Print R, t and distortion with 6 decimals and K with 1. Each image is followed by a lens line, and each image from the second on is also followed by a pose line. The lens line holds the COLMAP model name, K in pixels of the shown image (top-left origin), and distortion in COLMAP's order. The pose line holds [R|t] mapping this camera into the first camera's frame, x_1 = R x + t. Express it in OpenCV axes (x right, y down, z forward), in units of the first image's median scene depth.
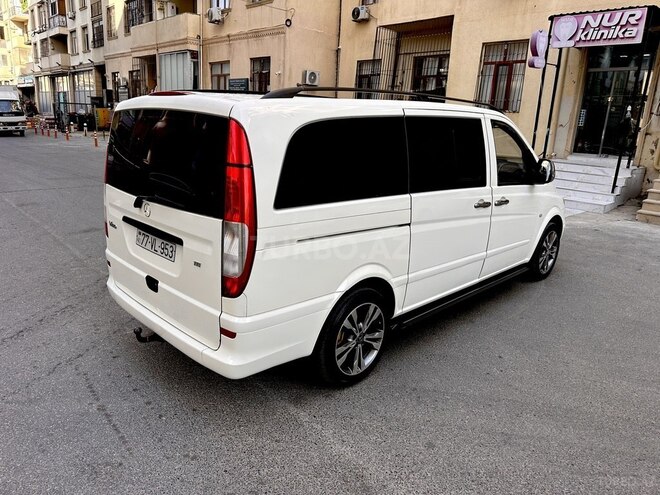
lens RADIAL K [[470.1, 0, 330.0], [0, 470.1, 247.5], [0, 0, 1]] dist [-0.010530, -0.006045]
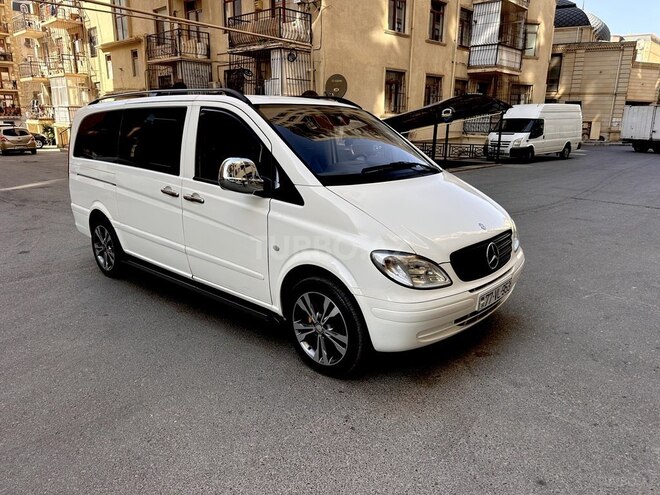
lens RADIAL K [[478.5, 0, 324.3], [0, 478.5, 249.3], [0, 0, 1]] dist [-0.004627, -0.003599]
pose [[0.031089, 0.221618, -0.974638, 1.370568], [-0.259718, 0.943406, 0.206232, -0.275097], [0.965184, 0.246719, 0.086887, 1.269102]]
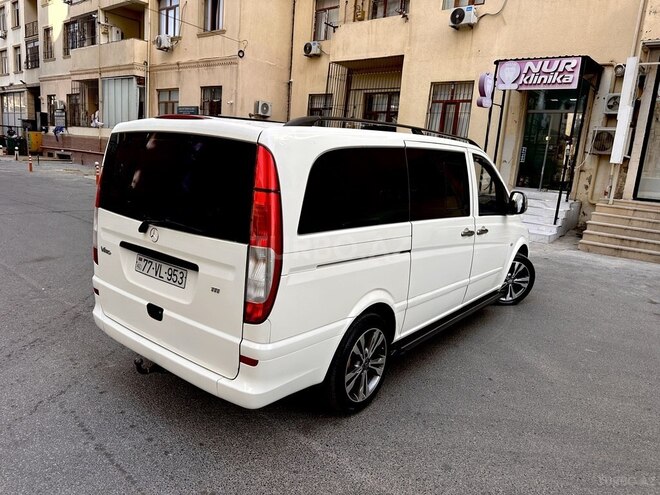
lens RADIAL K [[472.4, 0, 332.6], [0, 472.4, 249.7], [0, 0, 1]] dist [-0.008825, -0.006810]
pose [[0.991968, 0.001947, 0.126478, -0.108081], [0.005683, 0.998186, -0.059937, 0.007693], [-0.126365, 0.060175, 0.990157, -0.003366]]
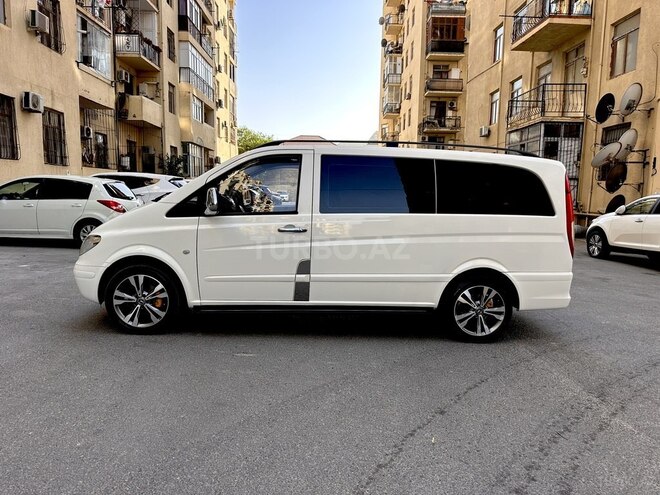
lens RADIAL K [[481.1, 0, 333.4], [0, 481.1, 240.0], [0, 0, 1]] dist [0.042206, -0.070077]
pose [[-0.752438, -0.131321, 0.645439, -0.772085], [0.105106, 0.943427, 0.314480, -0.540648], [-0.650223, 0.304467, -0.696068, 2.169687]]
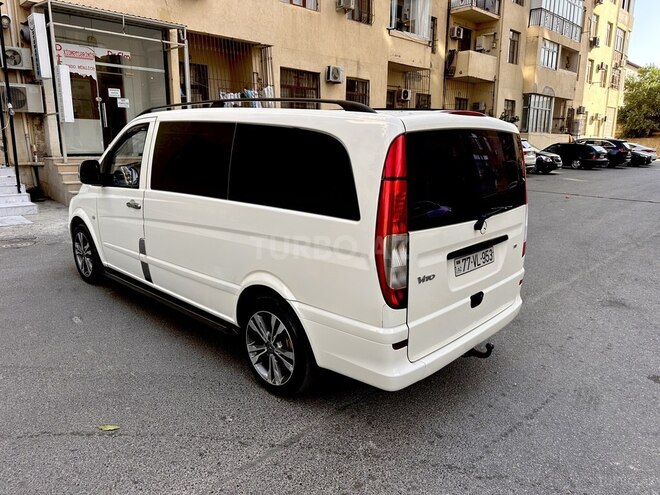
lens RADIAL K [[479.5, 0, 320.9], [0, 479.5, 239.9], [0, 0, 1]] dist [-0.003955, -0.006640]
pose [[-0.024200, -0.249301, 0.968124, -1.028584], [0.245784, 0.937200, 0.247482, -0.294734], [-0.969023, 0.243938, 0.038594, 0.957115]]
